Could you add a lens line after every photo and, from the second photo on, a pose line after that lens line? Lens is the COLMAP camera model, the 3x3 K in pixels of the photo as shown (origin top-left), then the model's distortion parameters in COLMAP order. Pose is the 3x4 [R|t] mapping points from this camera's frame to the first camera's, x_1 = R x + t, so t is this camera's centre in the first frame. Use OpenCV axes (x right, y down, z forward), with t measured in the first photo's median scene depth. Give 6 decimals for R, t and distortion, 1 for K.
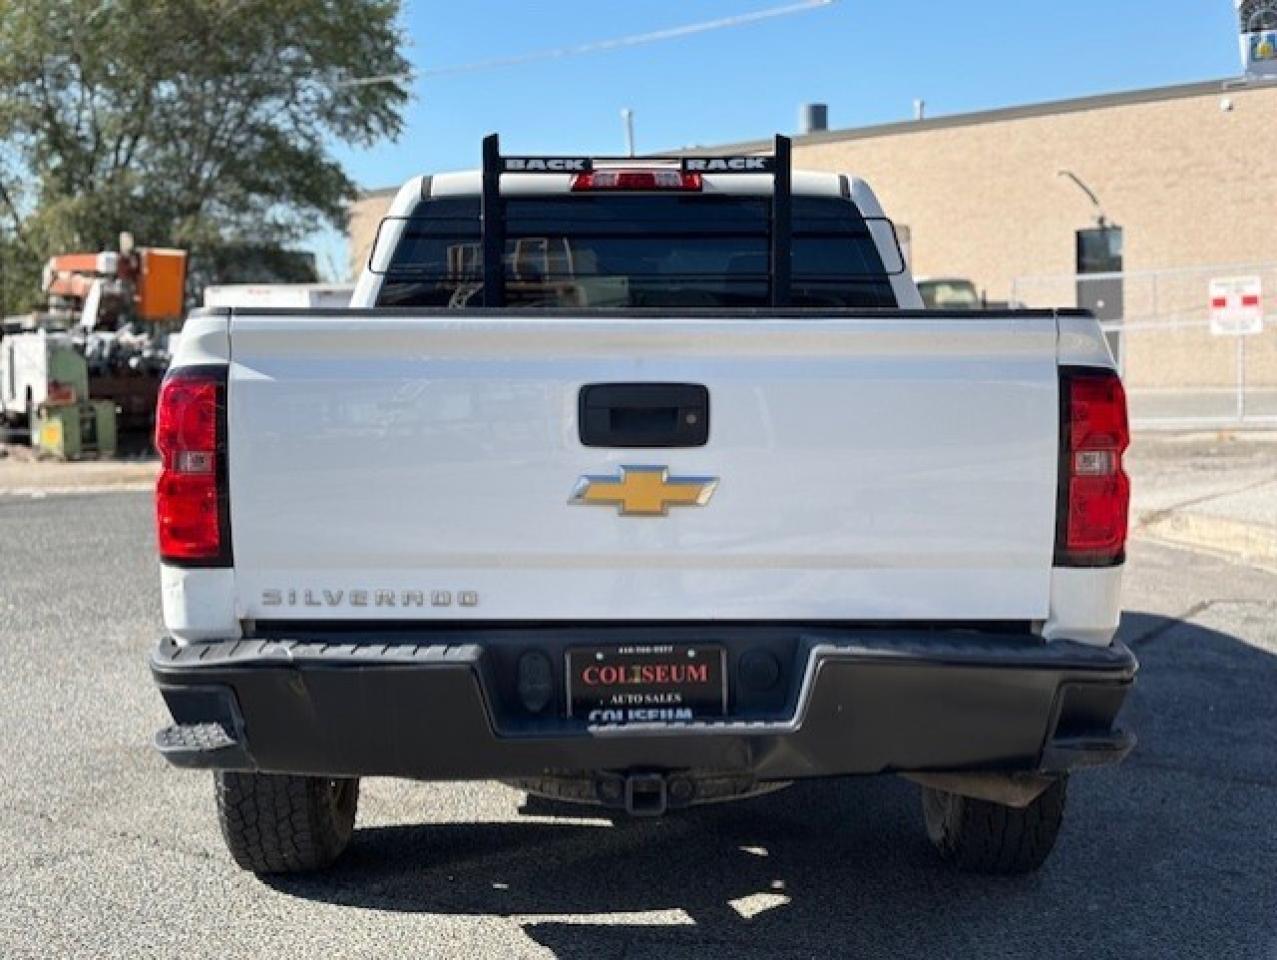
lens RADIAL K [[1892.4, 0, 605.8], [0, 1892.4, 480.3], [0, 0, 1]] dist [0.299180, -1.222357]
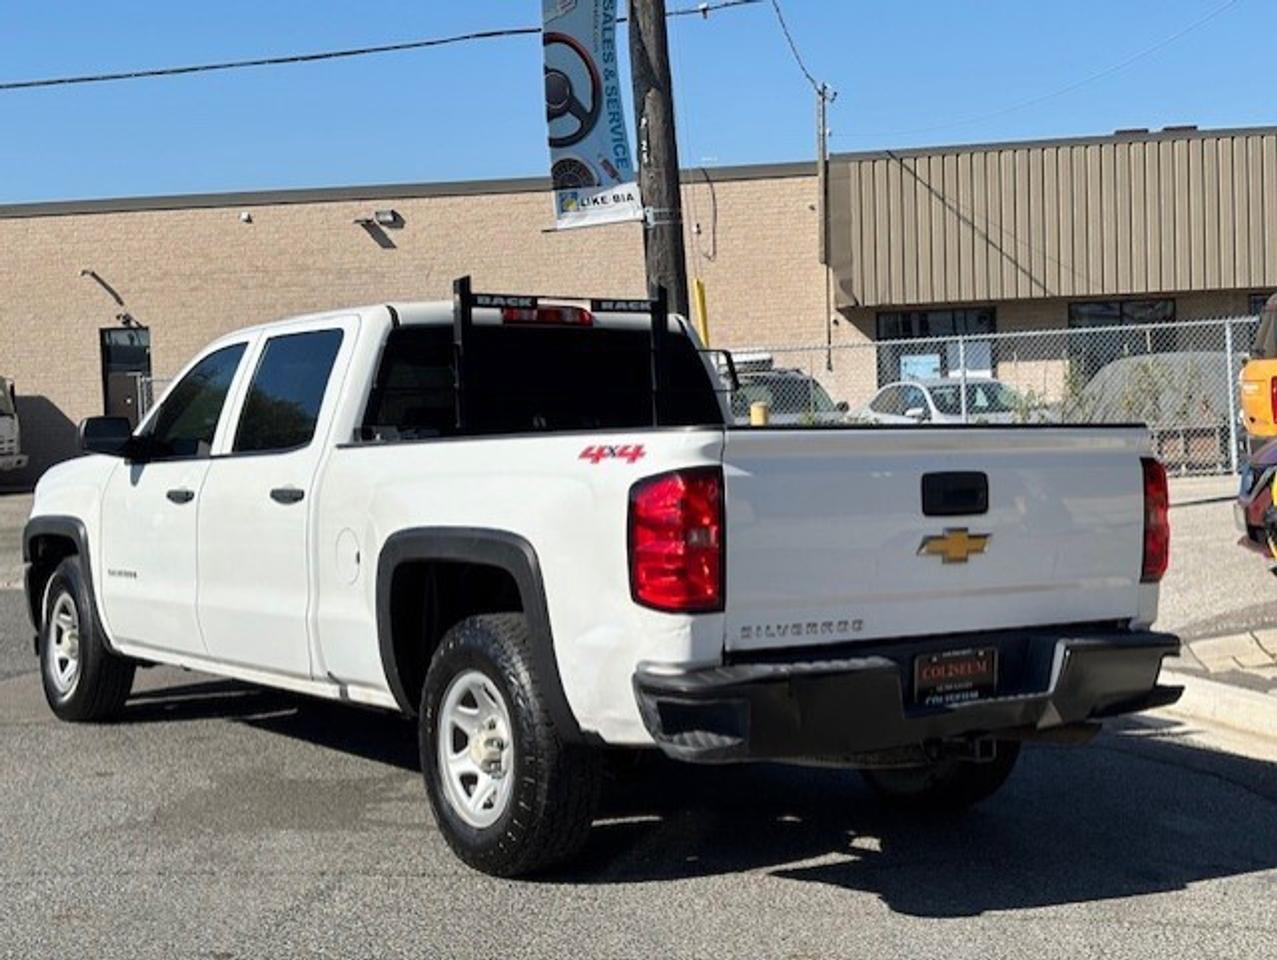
lens RADIAL K [[1892.4, 0, 605.8], [0, 1892.4, 480.3], [0, 0, 1]] dist [0.299180, -1.222357]
pose [[0.834156, -0.020956, 0.551130, -0.629144], [0.047024, 0.998341, -0.033212, -0.004877], [-0.549520, 0.053621, 0.833758, -0.057783]]
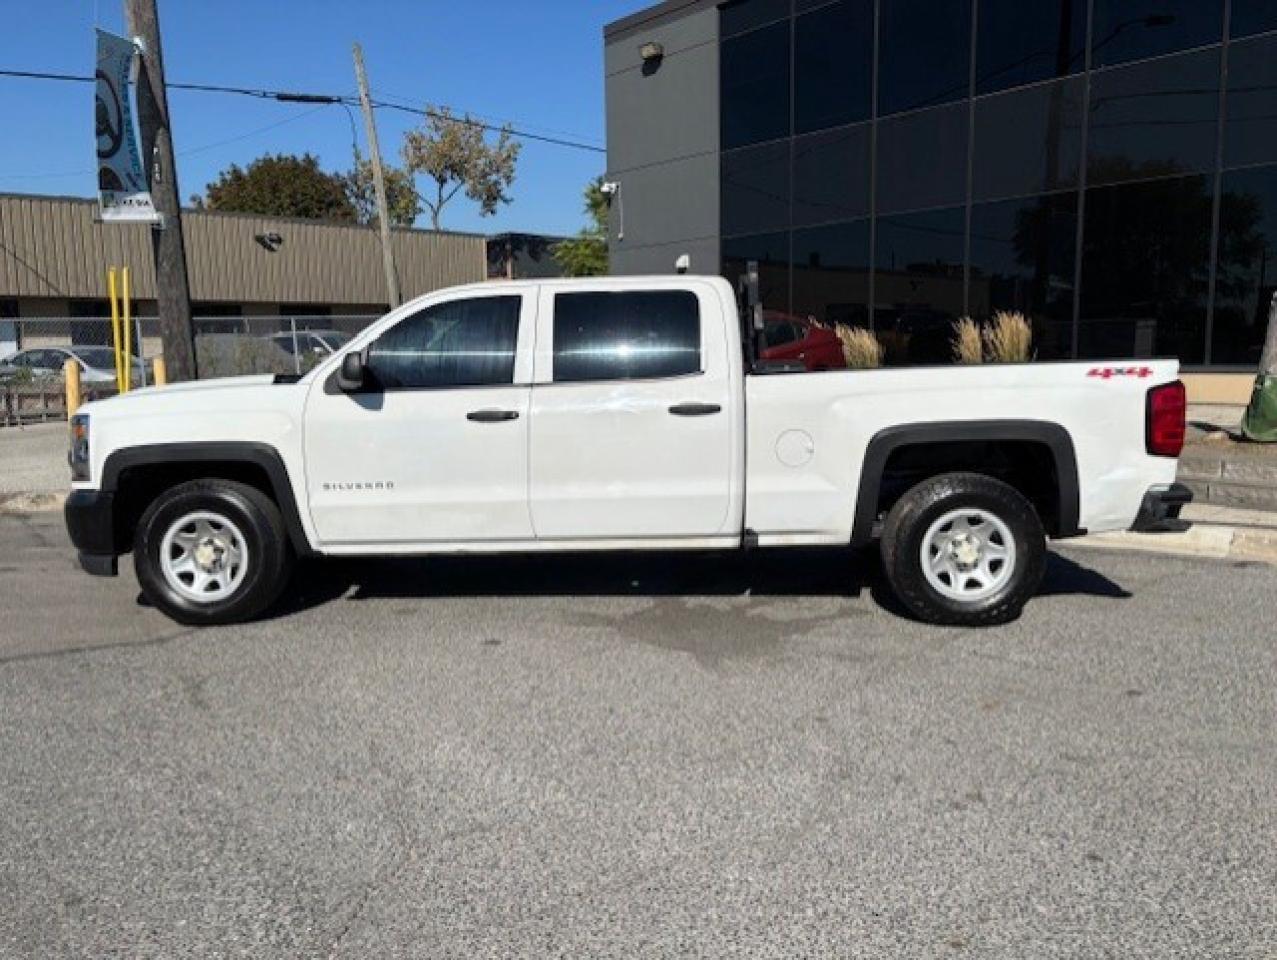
lens RADIAL K [[959.2, 0, 625.6], [0, 959.2, 466.9], [0, 0, 1]] dist [0.064621, -0.070346]
pose [[0.042408, -0.094403, 0.994630, -0.966327], [0.078210, 0.992785, 0.090893, -0.073322], [-0.996035, 0.073935, 0.049485, 1.035675]]
